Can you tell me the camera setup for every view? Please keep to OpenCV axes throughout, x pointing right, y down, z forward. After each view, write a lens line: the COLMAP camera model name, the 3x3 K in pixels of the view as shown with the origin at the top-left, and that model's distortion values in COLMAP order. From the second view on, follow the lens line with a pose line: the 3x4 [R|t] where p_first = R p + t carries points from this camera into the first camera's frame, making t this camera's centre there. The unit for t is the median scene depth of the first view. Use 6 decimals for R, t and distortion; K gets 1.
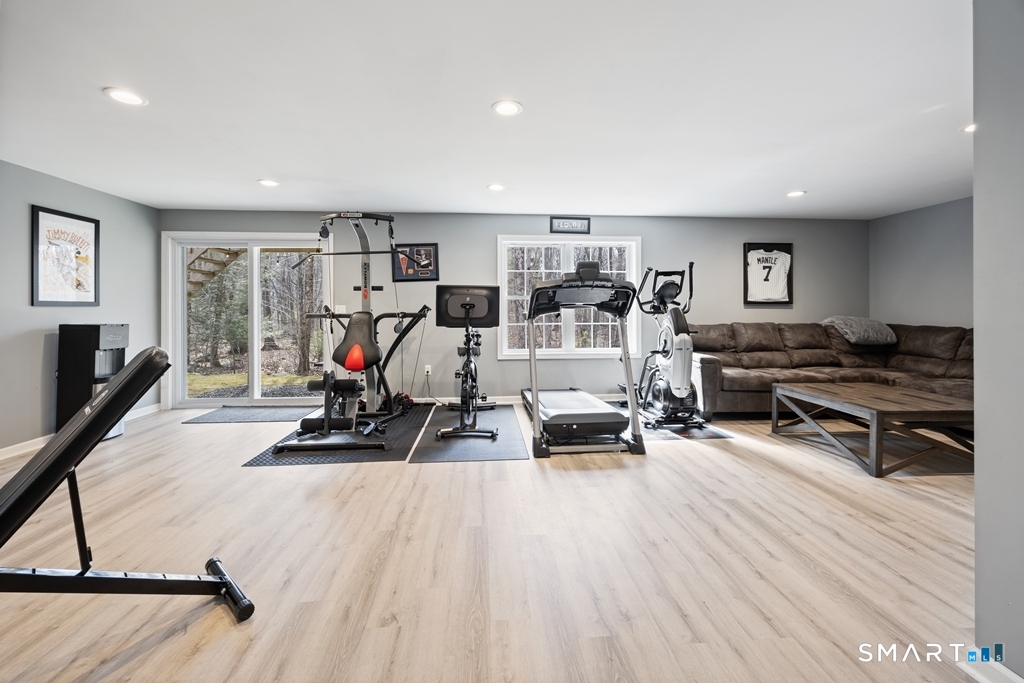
lens RADIAL K [[400.2, 0, 508.0], [0, 400.2, 338.0], [0, 0, 1]] dist [-0.002205, -0.000498]
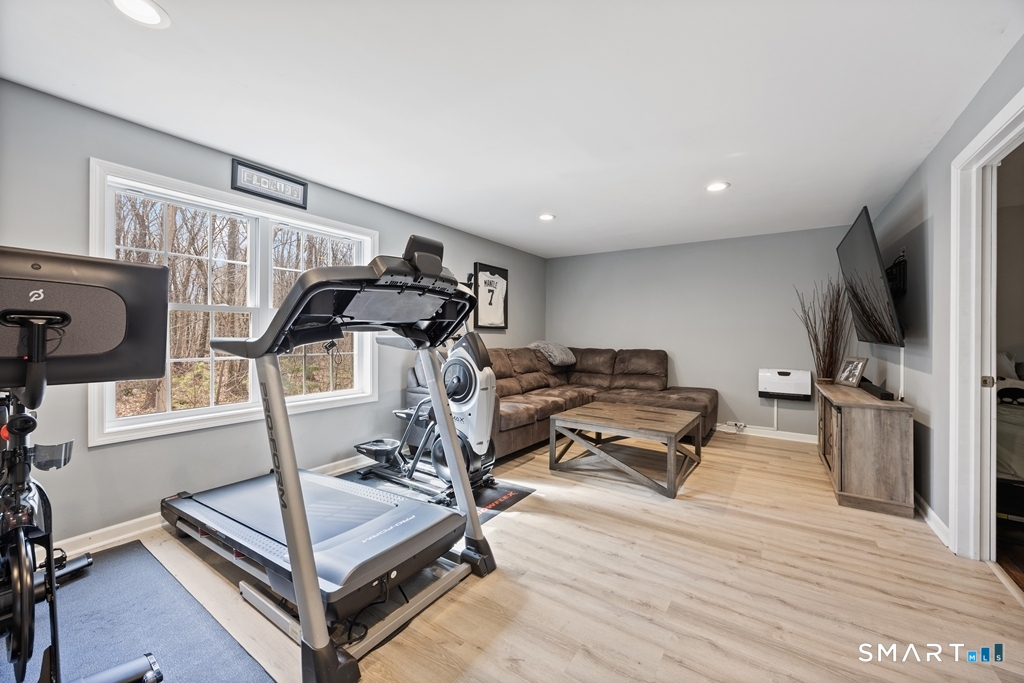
lens RADIAL K [[387.3, 0, 491.3], [0, 387.3, 340.5], [0, 0, 1]] dist [-0.002083, 0.000012]
pose [[0.617420, -0.005697, 0.786613, -0.128501], [0.045222, 0.998577, -0.028264, -0.043368], [-0.785333, 0.053023, 0.616799, 0.606462]]
